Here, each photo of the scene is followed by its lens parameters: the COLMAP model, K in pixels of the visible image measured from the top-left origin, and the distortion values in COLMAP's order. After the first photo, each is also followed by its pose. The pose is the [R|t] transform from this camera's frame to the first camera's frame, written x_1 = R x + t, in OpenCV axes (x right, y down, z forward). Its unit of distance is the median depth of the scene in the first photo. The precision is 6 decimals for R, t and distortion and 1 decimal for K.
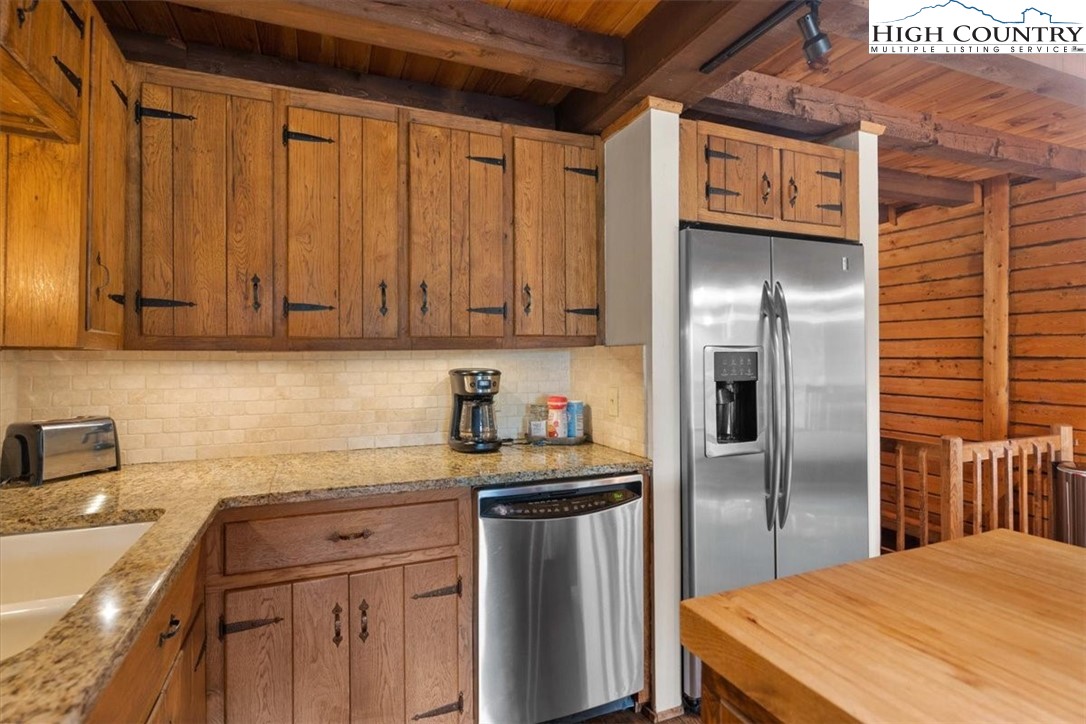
lens RADIAL K [[556.1, 0, 544.2], [0, 556.1, 351.7], [0, 0, 1]] dist [-0.001345, 0.000491]
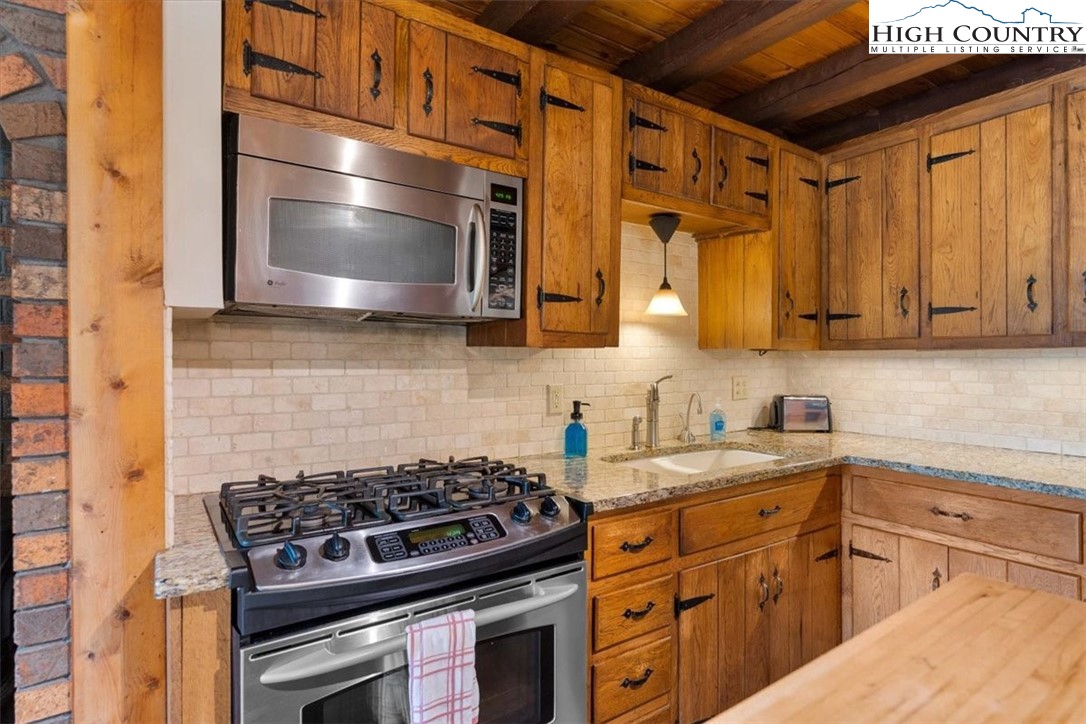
lens RADIAL K [[556.1, 0, 542.7], [0, 556.1, 359.3], [0, 0, 1]] dist [-0.001345, 0.000491]
pose [[0.200152, 0.005734, -0.979748, 0.507190], [0.009932, 0.999920, 0.007881, 0.001886], [0.979715, -0.011308, 0.200079, -0.022400]]
